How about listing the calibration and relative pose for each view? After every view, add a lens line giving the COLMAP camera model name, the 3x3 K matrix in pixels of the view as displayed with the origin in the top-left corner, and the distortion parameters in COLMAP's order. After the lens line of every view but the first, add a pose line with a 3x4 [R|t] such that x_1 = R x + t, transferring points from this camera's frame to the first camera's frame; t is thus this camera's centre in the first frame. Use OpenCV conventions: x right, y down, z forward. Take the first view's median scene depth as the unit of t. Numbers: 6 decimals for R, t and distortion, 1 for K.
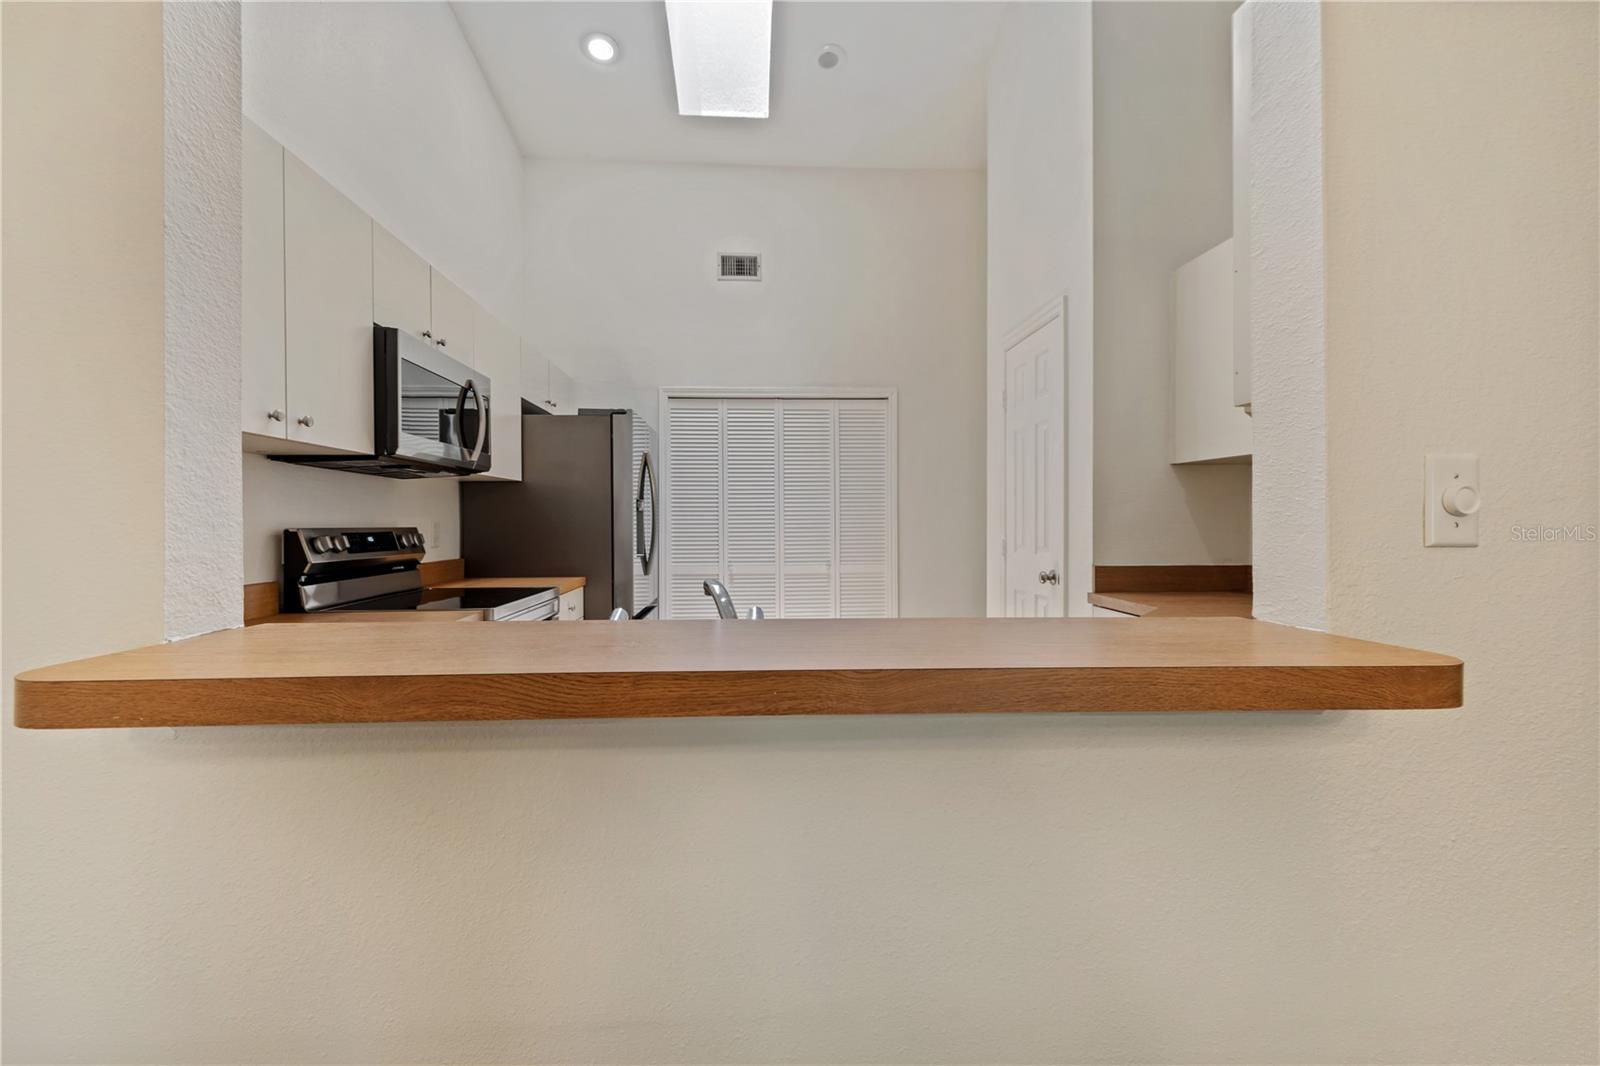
lens RADIAL K [[682.7, 0, 783.9], [0, 682.7, 523.0], [0, 0, 1]] dist [0.000412, 0.000014]
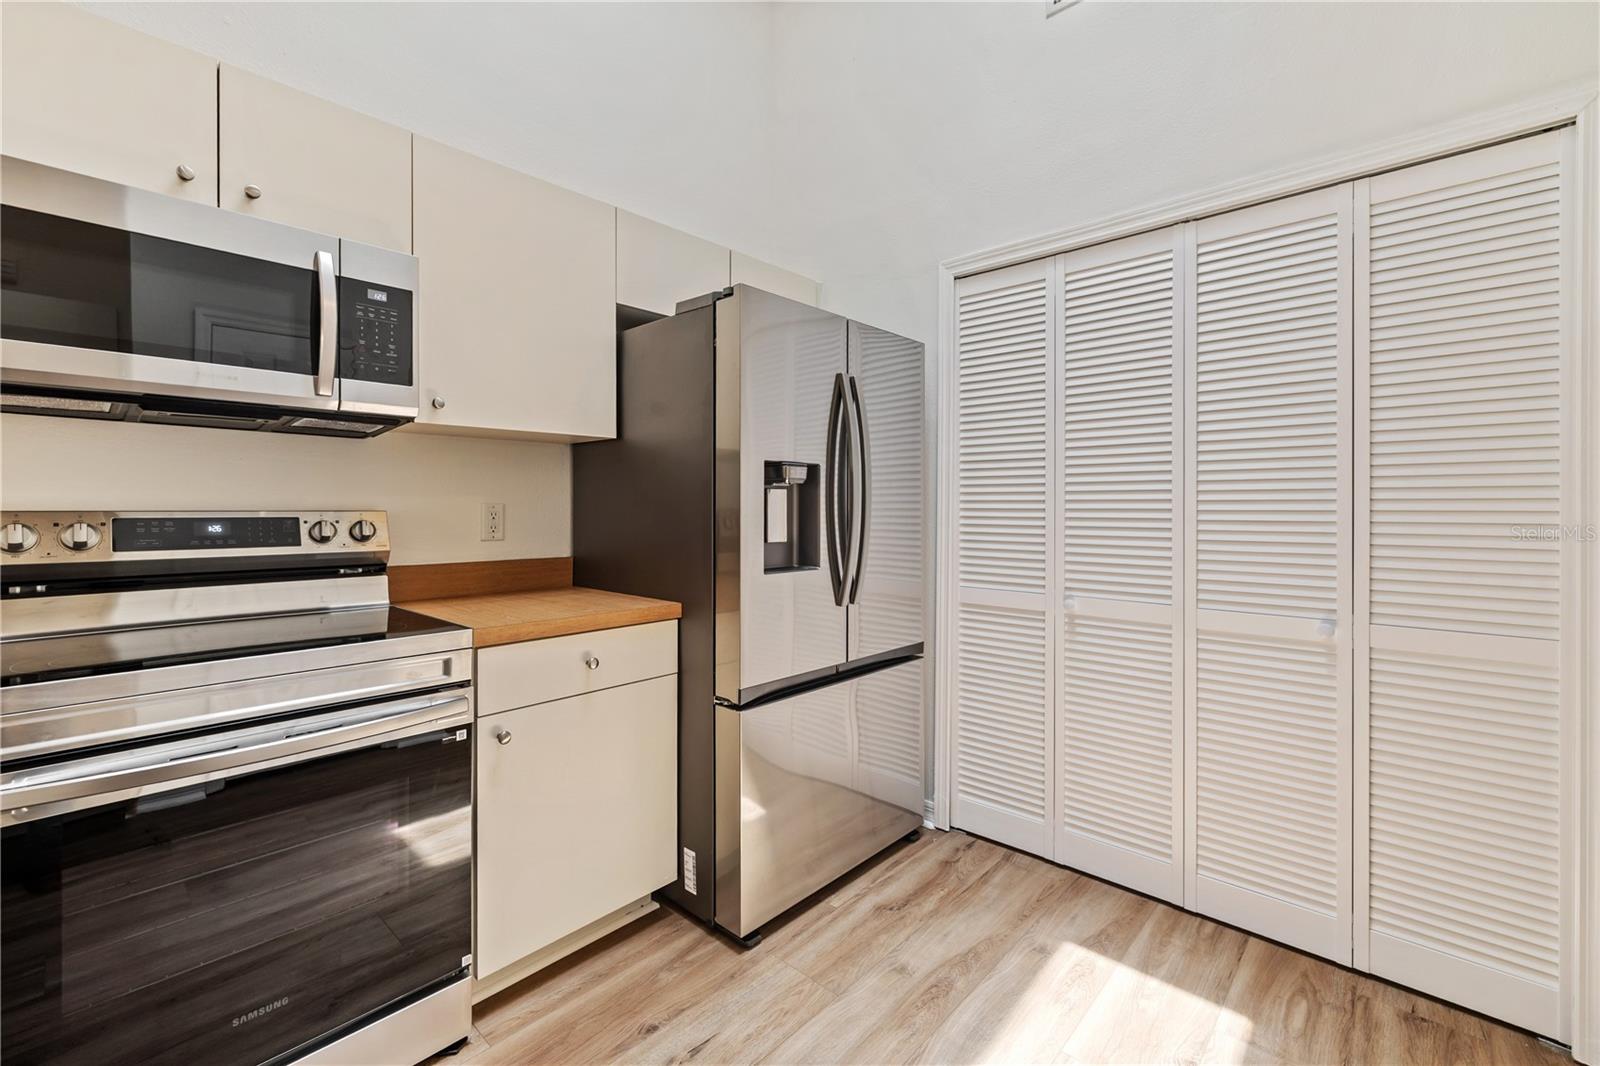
lens RADIAL K [[682.5, 0, 793.4], [0, 682.5, 503.1], [0, 0, 1]] dist [-0.000341, -0.000027]
pose [[0.693396, 0.003697, -0.720547, 0.171328], [-0.006586, 0.999978, -0.001207, -0.002277], [0.720527, 0.005583, 0.693405, 0.676775]]
